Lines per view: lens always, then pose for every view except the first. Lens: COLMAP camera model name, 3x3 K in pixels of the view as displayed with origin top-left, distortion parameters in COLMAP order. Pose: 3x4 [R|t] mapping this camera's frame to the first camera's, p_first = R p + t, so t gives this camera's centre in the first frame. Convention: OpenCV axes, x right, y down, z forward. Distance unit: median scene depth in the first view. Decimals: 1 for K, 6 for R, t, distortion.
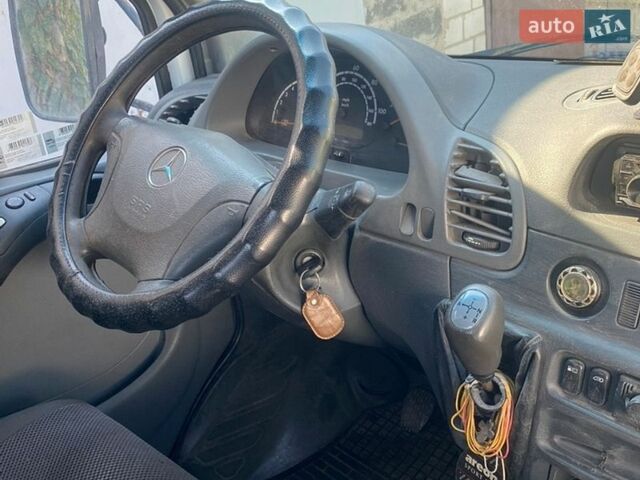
lens RADIAL K [[630.9, 0, 320.0], [0, 630.9, 240.0], [0, 0, 1]] dist [0.152722, -0.363196]
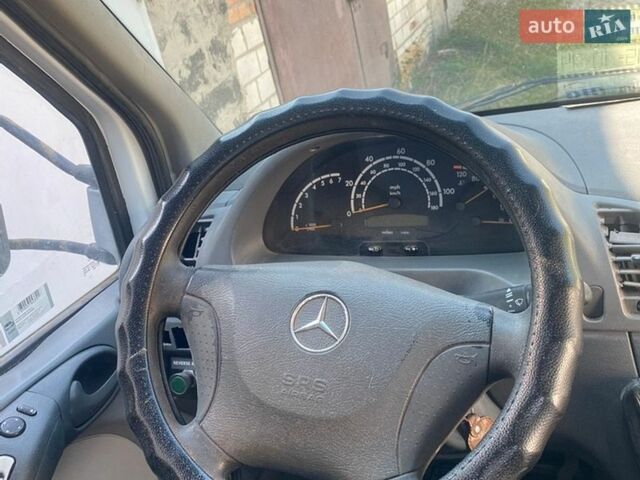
lens RADIAL K [[630.9, 0, 320.0], [0, 630.9, 240.0], [0, 0, 1]] dist [0.152722, -0.363196]
pose [[0.907207, -0.234111, 0.349525, -0.479868], [0.265346, 0.963168, -0.043590, -0.176305], [-0.326446, 0.132290, 0.935912, 0.276843]]
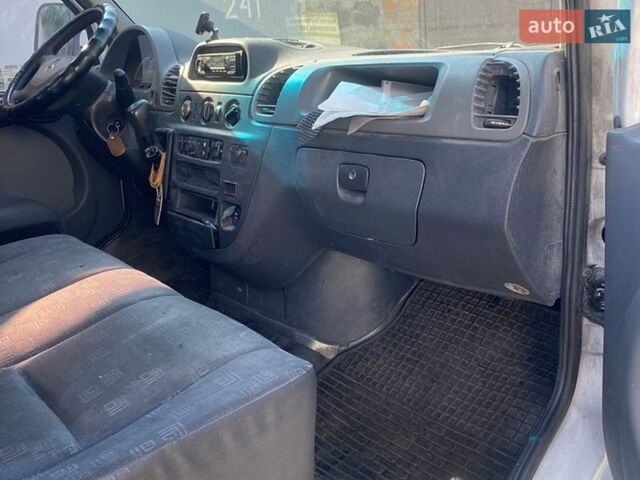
lens RADIAL K [[630.9, 0, 320.0], [0, 630.9, 240.0], [0, 0, 1]] dist [0.152722, -0.363196]
pose [[0.989388, 0.104503, -0.100950, 1.060082], [-0.121696, 0.975592, -0.182786, 0.838989], [0.079384, 0.193132, 0.977956, -1.137058]]
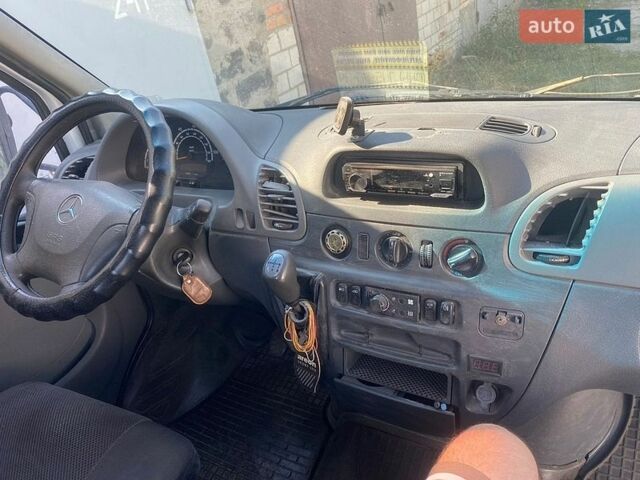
lens RADIAL K [[478.0, 0, 320.0], [0, 478.0, 240.0], [0, 0, 1]] dist [0.013540, -0.010503]
pose [[0.964746, -0.165962, 0.204258, 0.083342], [0.165322, 0.986030, 0.020317, 0.030181], [-0.204776, 0.014168, 0.978706, -0.217905]]
